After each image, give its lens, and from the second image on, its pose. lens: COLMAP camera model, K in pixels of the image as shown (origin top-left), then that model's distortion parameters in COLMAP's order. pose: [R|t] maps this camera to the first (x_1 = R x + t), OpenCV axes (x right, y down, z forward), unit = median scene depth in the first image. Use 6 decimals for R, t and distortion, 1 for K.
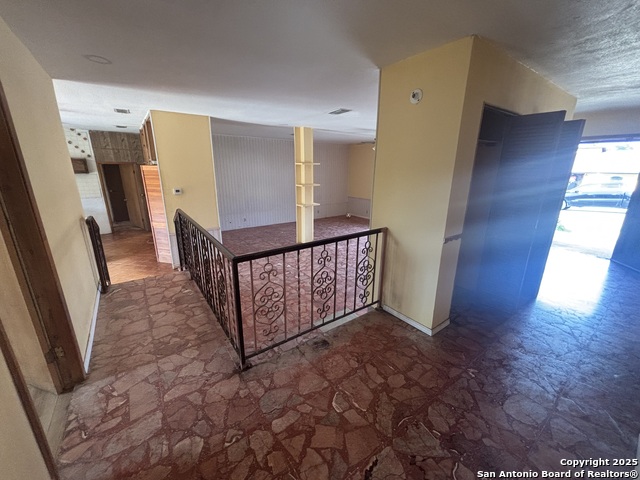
lens RADIAL K [[256.5, 0, 320.0], [0, 256.5, 240.0], [0, 0, 1]] dist [0.001310, 0.000011]
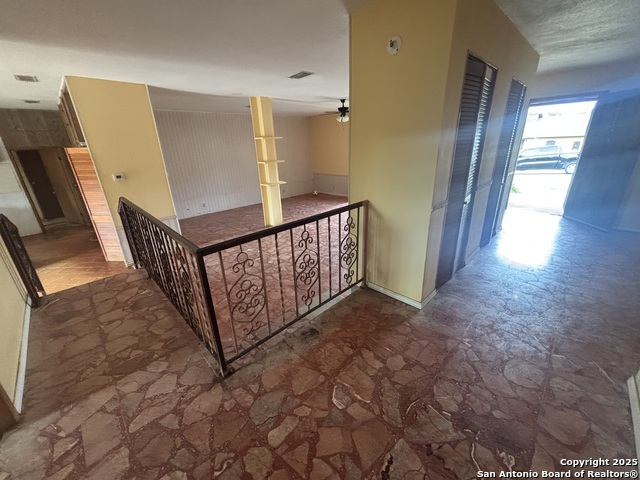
lens RADIAL K [[256.5, 0, 320.0], [0, 256.5, 240.0], [0, 0, 1]] dist [0.001310, 0.000011]
pose [[0.987837, -0.093246, 0.124432, -0.041767], [0.082959, 0.992883, 0.085449, 0.000468], [-0.131514, -0.074087, 0.988542, 0.120916]]
